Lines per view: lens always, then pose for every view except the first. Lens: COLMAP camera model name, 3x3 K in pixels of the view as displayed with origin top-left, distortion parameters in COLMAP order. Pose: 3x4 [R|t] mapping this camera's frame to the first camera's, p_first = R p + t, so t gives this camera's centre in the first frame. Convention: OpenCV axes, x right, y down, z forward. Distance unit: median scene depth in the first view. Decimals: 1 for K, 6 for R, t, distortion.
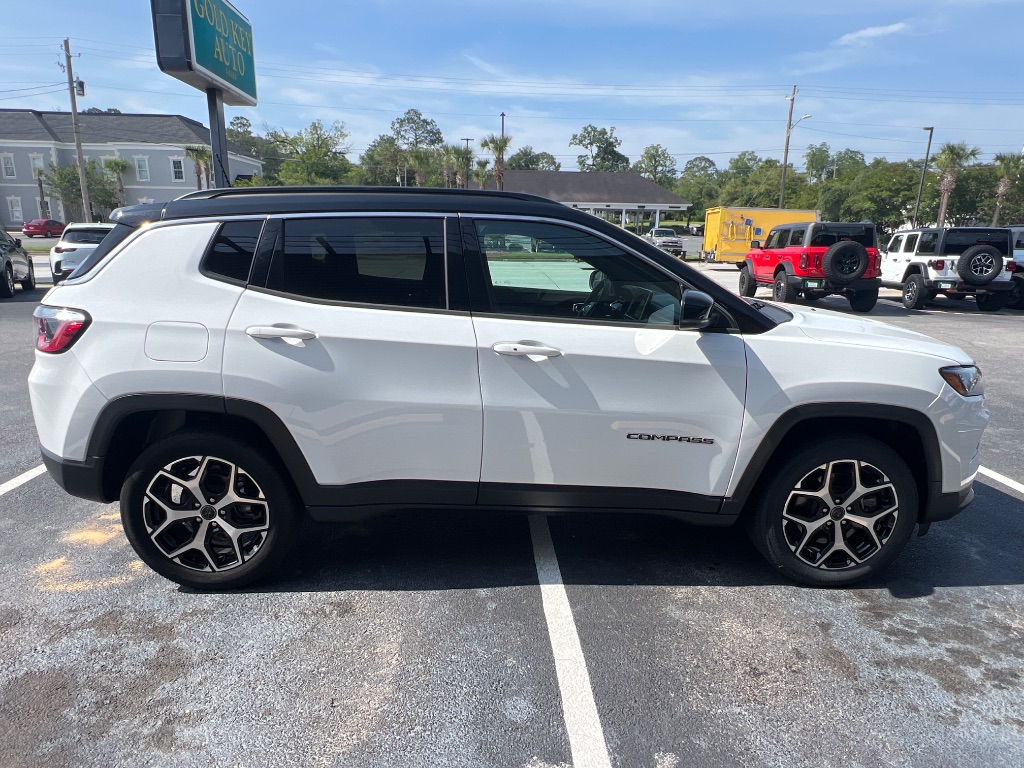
lens RADIAL K [[633.7, 0, 507.9], [0, 633.7, 389.0], [0, 0, 1]] dist [-0.003426, 0.000491]
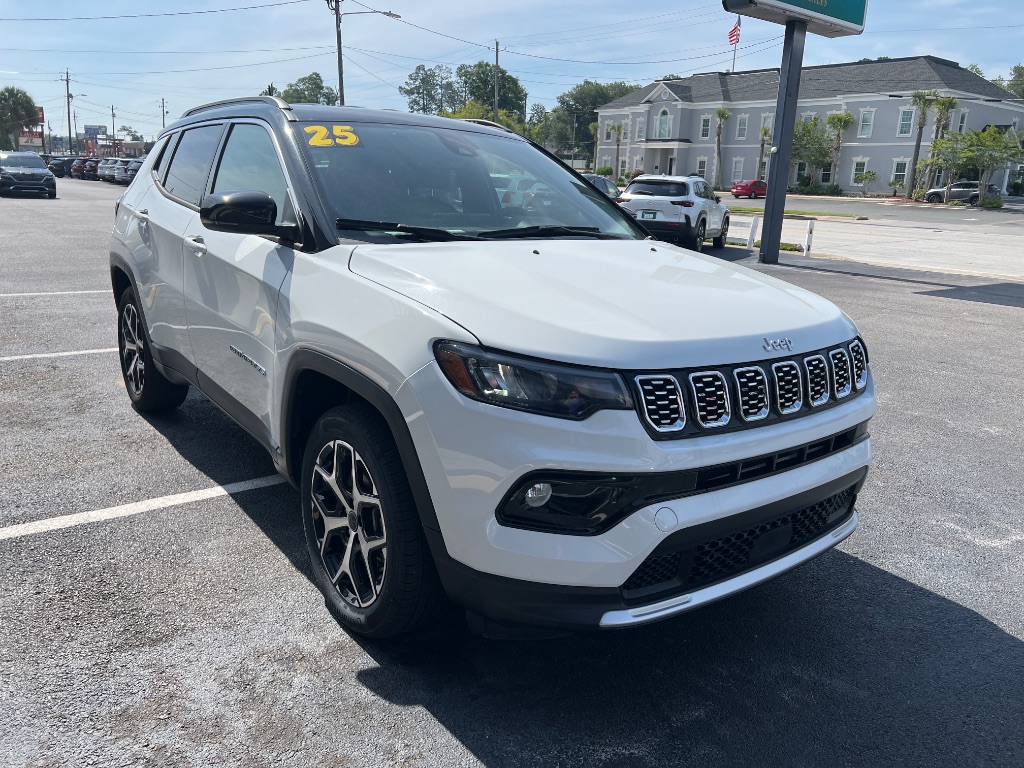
lens RADIAL K [[746.6, 0, 515.9], [0, 746.6, 376.7], [0, 0, 1]] dist [0.027560, -0.028786]
pose [[0.596246, 0.210631, -0.774677, 1.248554], [-0.216642, 0.971383, 0.097372, -0.079167], [0.773018, 0.109770, 0.624815, 0.610666]]
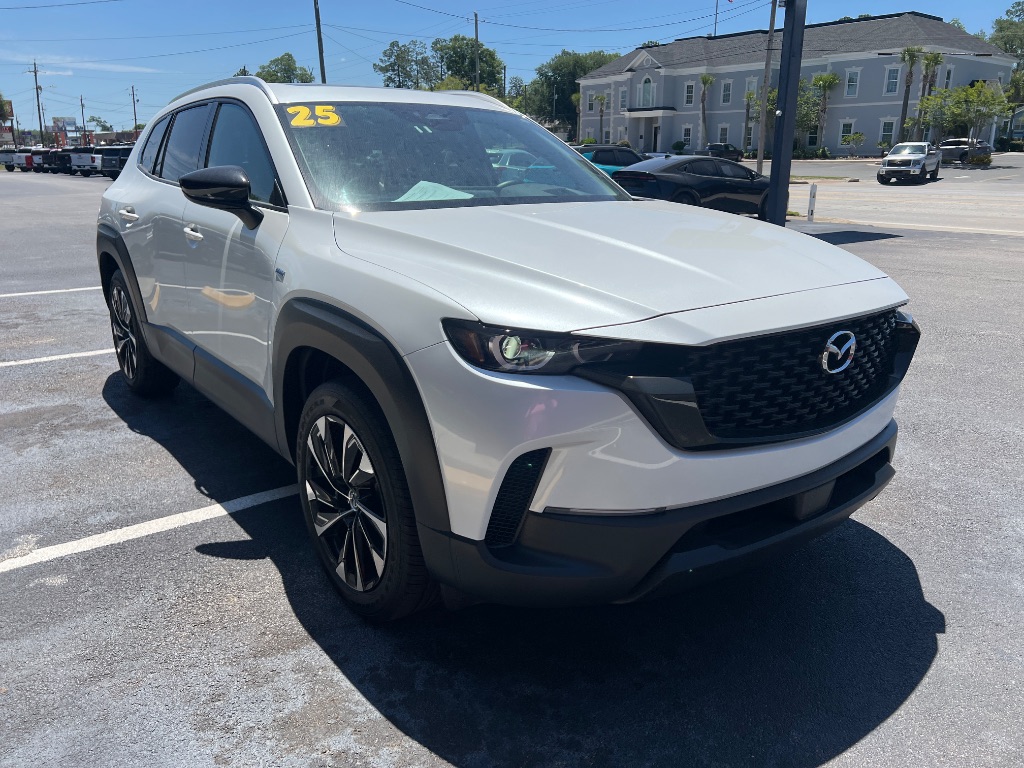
lens RADIAL K [[746.6, 0, 513.8], [0, 746.6, 388.0], [0, 0, 1]] dist [0.027560, -0.028786]
pose [[0.613343, 0.218072, -0.759114, 1.126519], [-0.175779, 0.974711, 0.137982, -0.048413], [0.770008, 0.048806, 0.636165, 0.509187]]
